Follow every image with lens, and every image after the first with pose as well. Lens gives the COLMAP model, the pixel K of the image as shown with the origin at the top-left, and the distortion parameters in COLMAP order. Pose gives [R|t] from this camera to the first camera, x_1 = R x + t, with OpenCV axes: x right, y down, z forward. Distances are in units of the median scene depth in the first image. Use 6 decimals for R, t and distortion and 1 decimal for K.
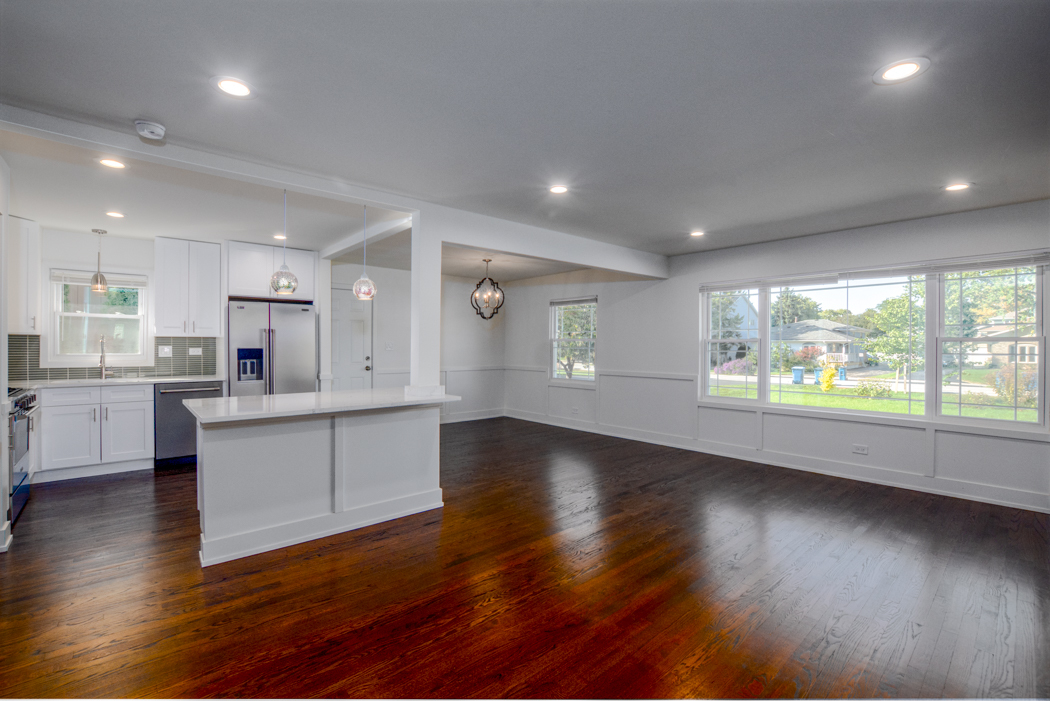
lens RADIAL K [[471.4, 0, 537.3], [0, 471.4, 347.6], [0, 0, 1]] dist [-0.036307, 0.005136]
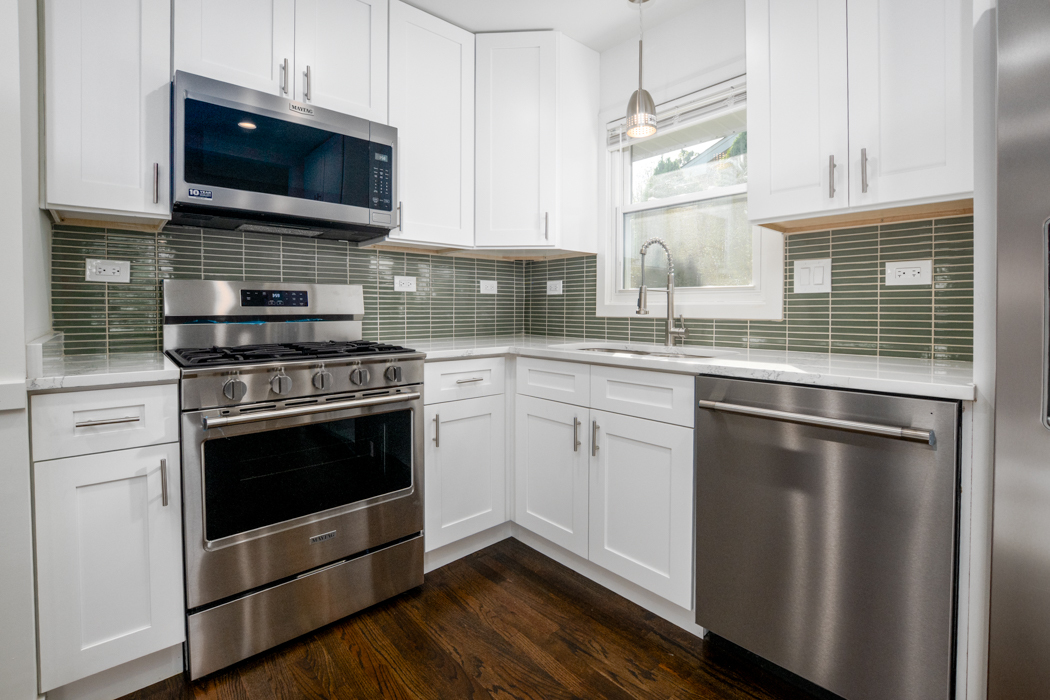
lens RADIAL K [[471.4, 0, 514.9], [0, 471.4, 321.2], [0, 0, 1]] dist [-0.036307, 0.005136]
pose [[-0.009624, 0.017270, -0.999805, -0.482690], [-0.009867, 0.999801, 0.017365, 0.037370], [0.999905, 0.010032, -0.009452, 0.810199]]
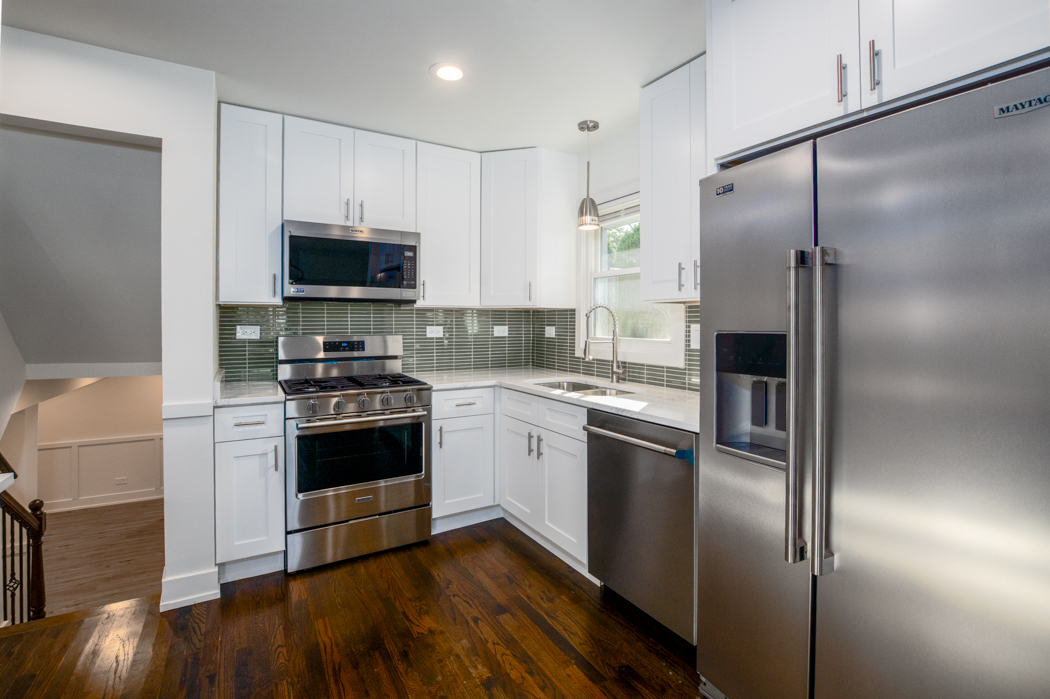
lens RADIAL K [[471.4, 0, 513.7], [0, 471.4, 325.7], [0, 0, 1]] dist [-0.036307, 0.005136]
pose [[-0.194411, -0.000914, -0.980920, -0.329196], [-0.011070, 0.999938, 0.001262, -0.001169], [0.980858, 0.011104, -0.194409, 0.931664]]
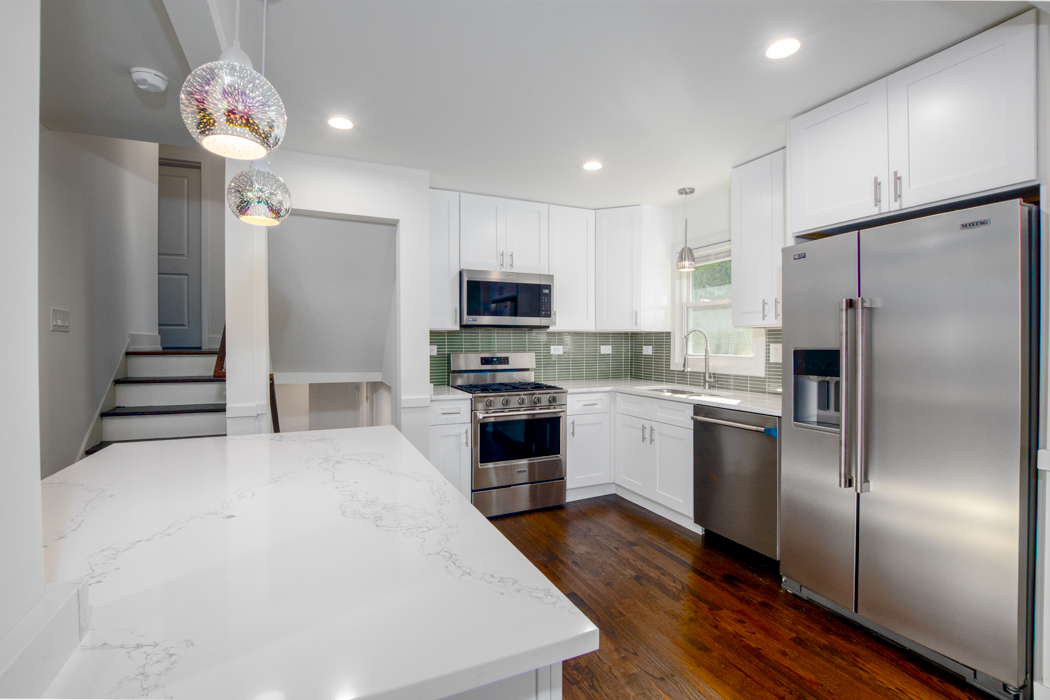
lens RADIAL K [[471.4, 0, 509.5], [0, 471.4, 347.8], [0, 0, 1]] dist [-0.036307, 0.005136]
pose [[-0.312577, 0.002934, -0.949888, -0.127950], [-0.009802, 0.999932, 0.006314, 0.000845], [0.949842, 0.011285, -0.312527, 0.878636]]
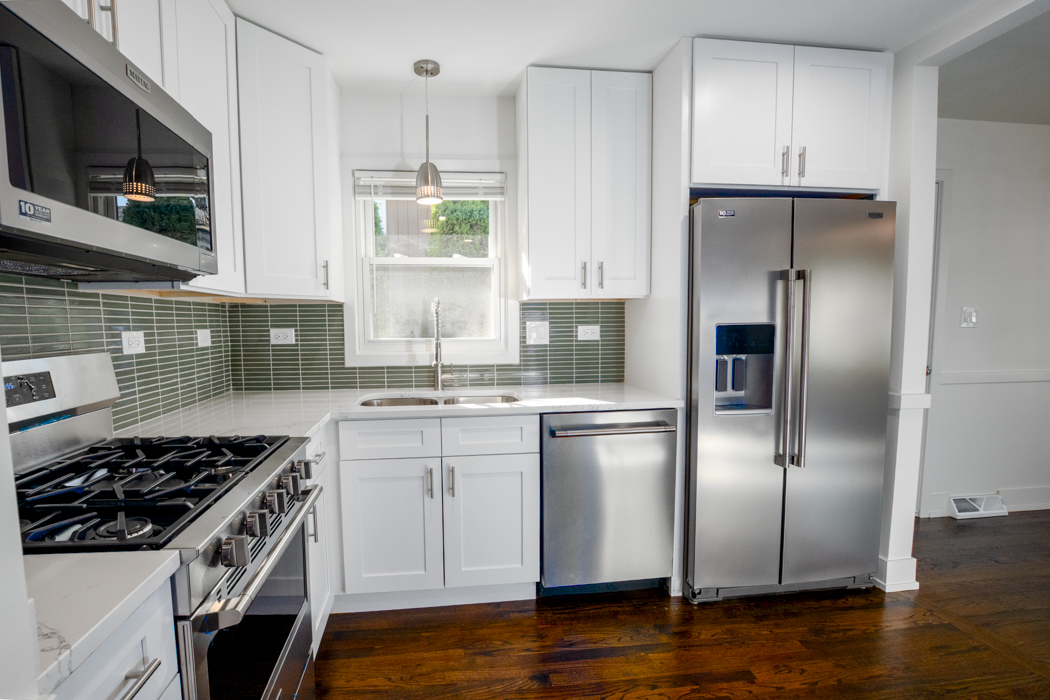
lens RADIAL K [[489.2, 0, 484.8], [0, 489.2, 371.2], [0, 0, 1]] dist [-0.036481, 0.000514]
pose [[0.814898, 0.040403, -0.578195, -0.569298], [0.012247, 0.996144, 0.086869, 0.003166], [0.579475, -0.077870, 0.811261, 0.567959]]
